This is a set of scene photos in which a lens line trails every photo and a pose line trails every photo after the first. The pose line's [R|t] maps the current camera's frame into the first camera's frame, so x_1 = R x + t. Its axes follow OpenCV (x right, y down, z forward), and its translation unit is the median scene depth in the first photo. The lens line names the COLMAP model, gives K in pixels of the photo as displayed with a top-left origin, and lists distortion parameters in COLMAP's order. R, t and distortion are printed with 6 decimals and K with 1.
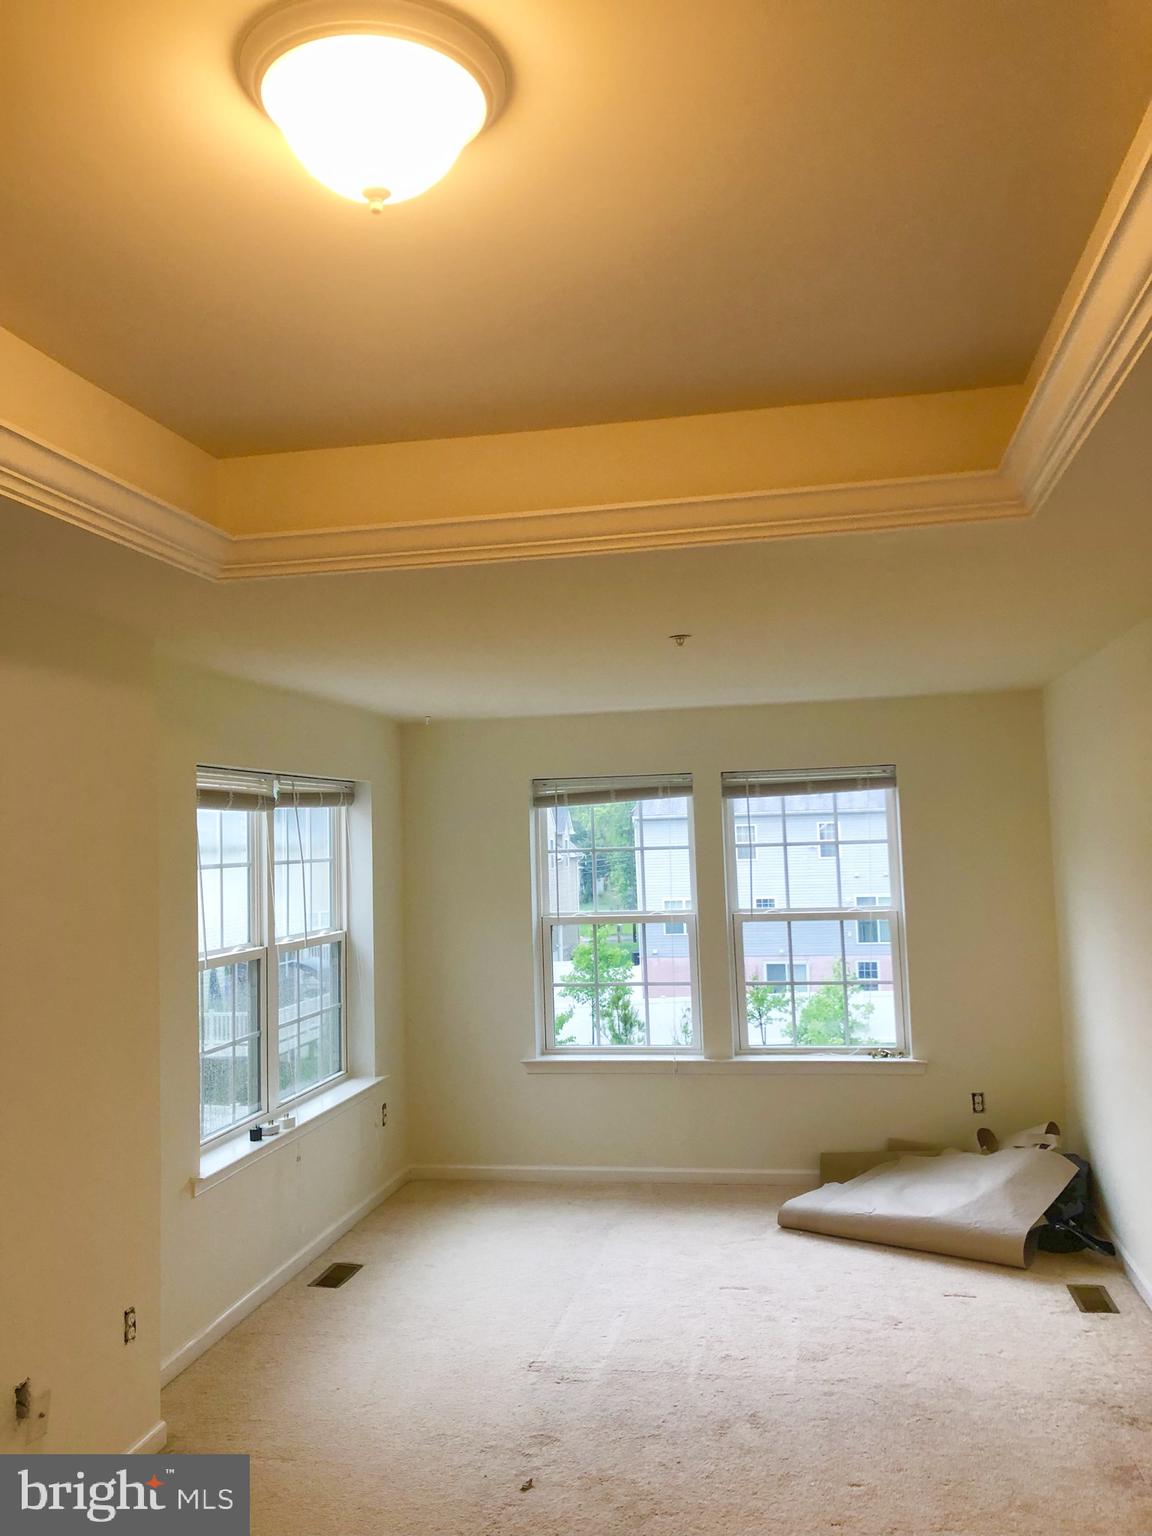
lens RADIAL K [[1256.9, 0, 582.6], [0, 1256.9, 765.2], [0, 0, 1]] dist [0.047690, -0.012795]
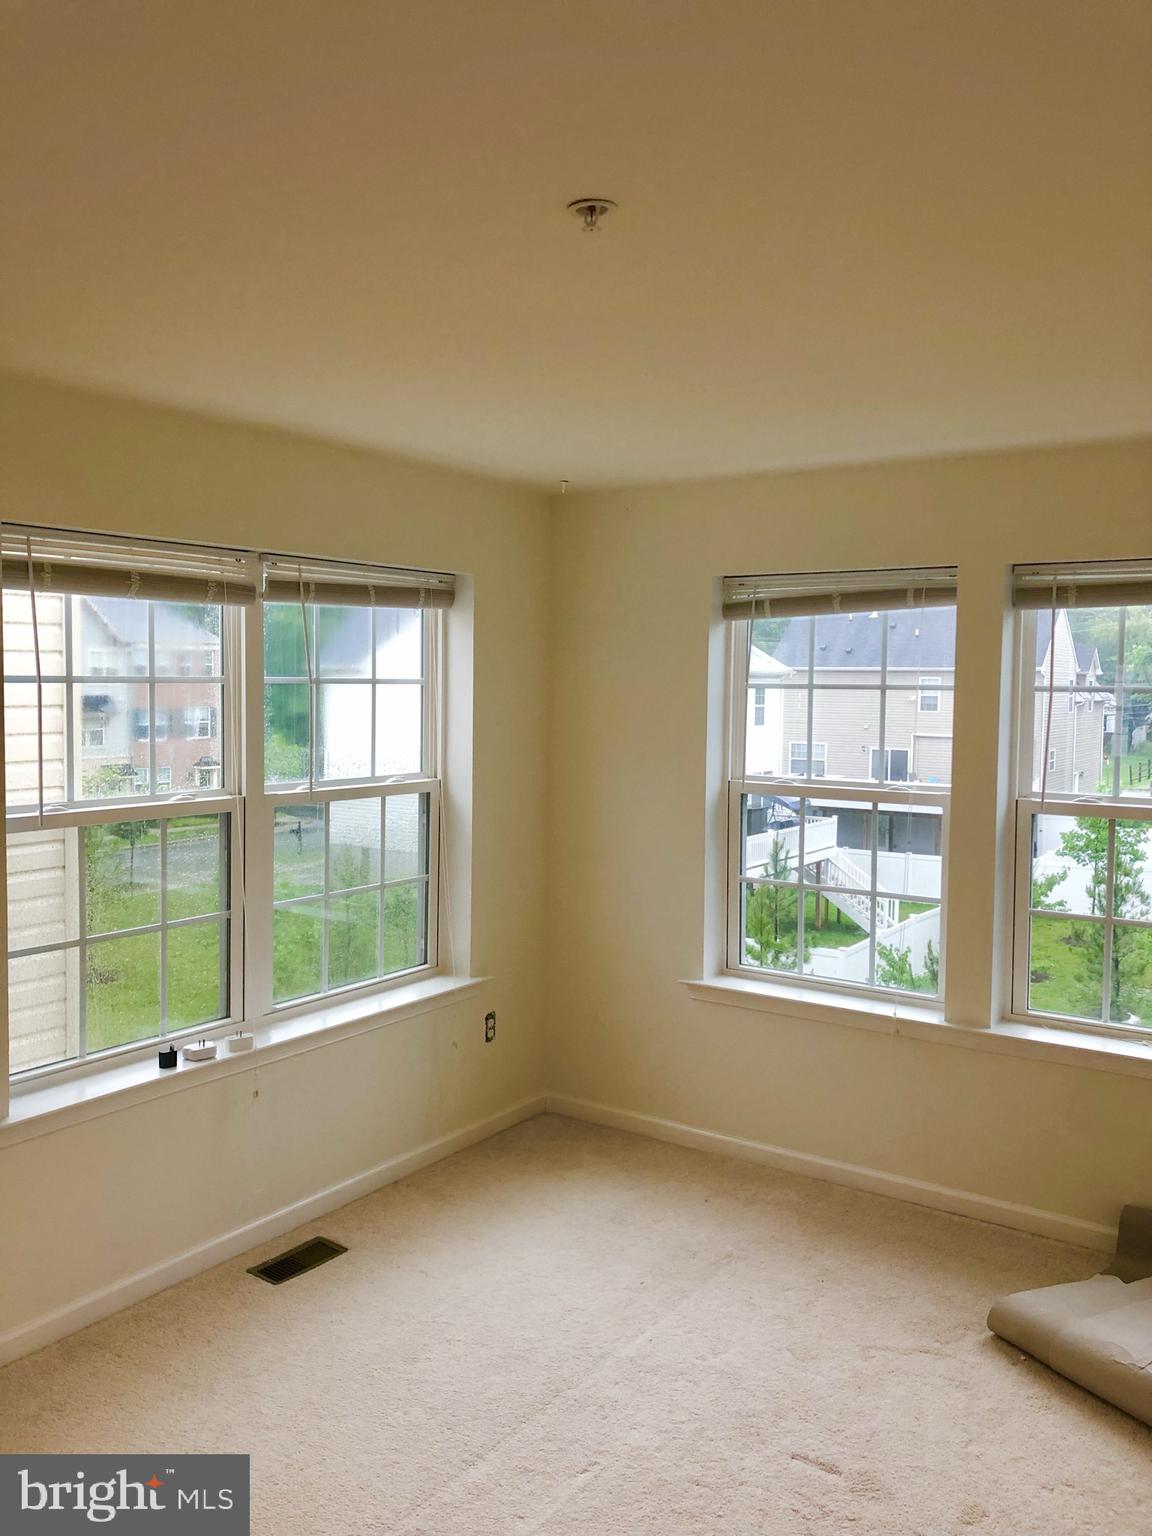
lens RADIAL K [[1256.9, 0, 572.2], [0, 1256.9, 762.8], [0, 0, 1]] dist [0.047690, -0.012795]
pose [[0.913126, 0.069560, -0.401700, 0.174823], [-0.016170, 0.990741, 0.134803, 0.022008], [0.407357, -0.116596, 0.905795, 0.368287]]
